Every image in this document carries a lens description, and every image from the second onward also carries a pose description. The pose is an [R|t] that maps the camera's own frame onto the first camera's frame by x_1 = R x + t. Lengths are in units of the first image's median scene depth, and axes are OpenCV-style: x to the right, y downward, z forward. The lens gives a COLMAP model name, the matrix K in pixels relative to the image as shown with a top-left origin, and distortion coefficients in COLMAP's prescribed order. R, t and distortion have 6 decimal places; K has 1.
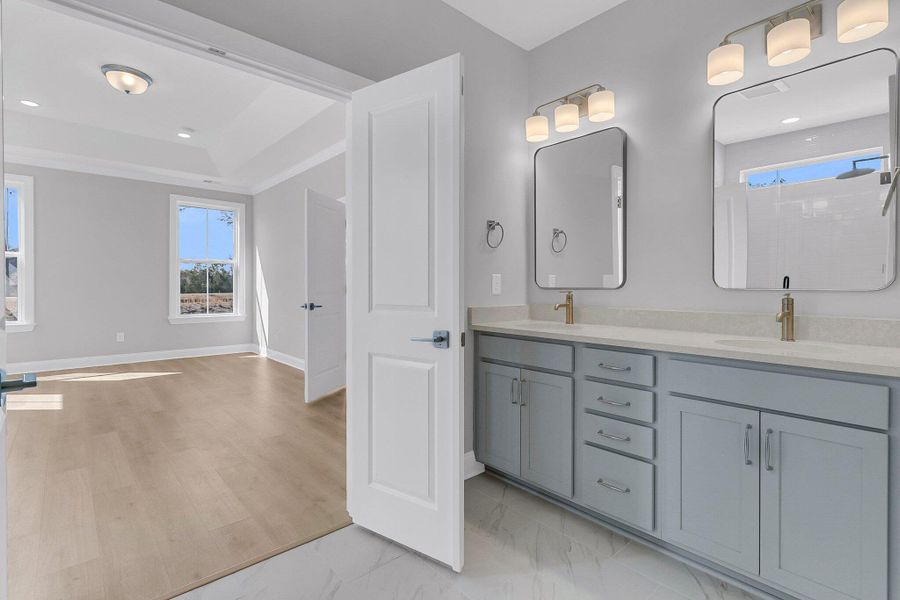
lens RADIAL K [[429.3, 0, 458.4], [0, 429.3, 290.9], [0, 0, 1]] dist [0.001848, 0.000782]
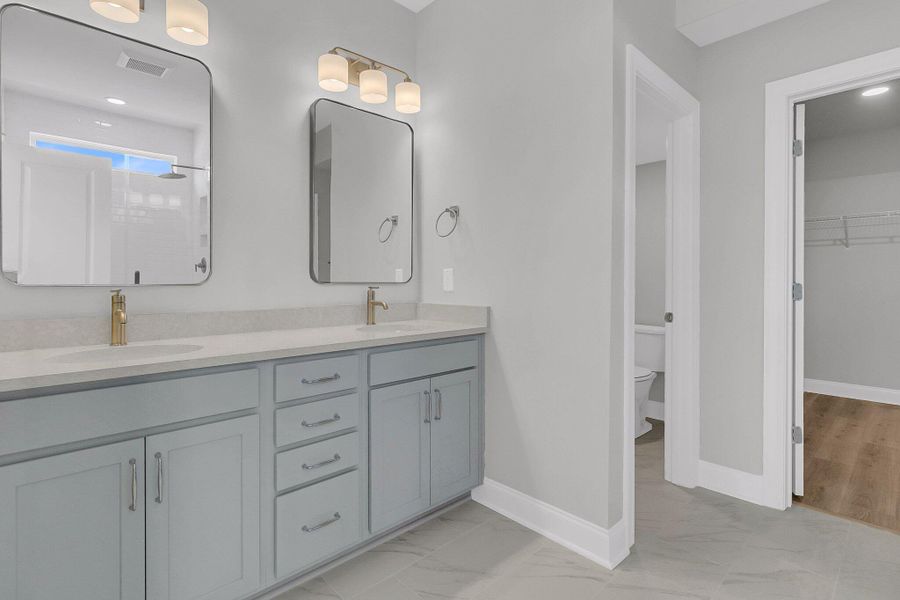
lens RADIAL K [[433.7, 0, 475.5], [0, 433.7, 281.9], [0, 0, 1]] dist [-0.002064, 0.000089]
pose [[-0.041273, -0.002750, 0.999144, -0.500031], [0.015153, 0.999879, 0.003378, -0.007301], [-0.999033, 0.015280, -0.041226, 0.751571]]
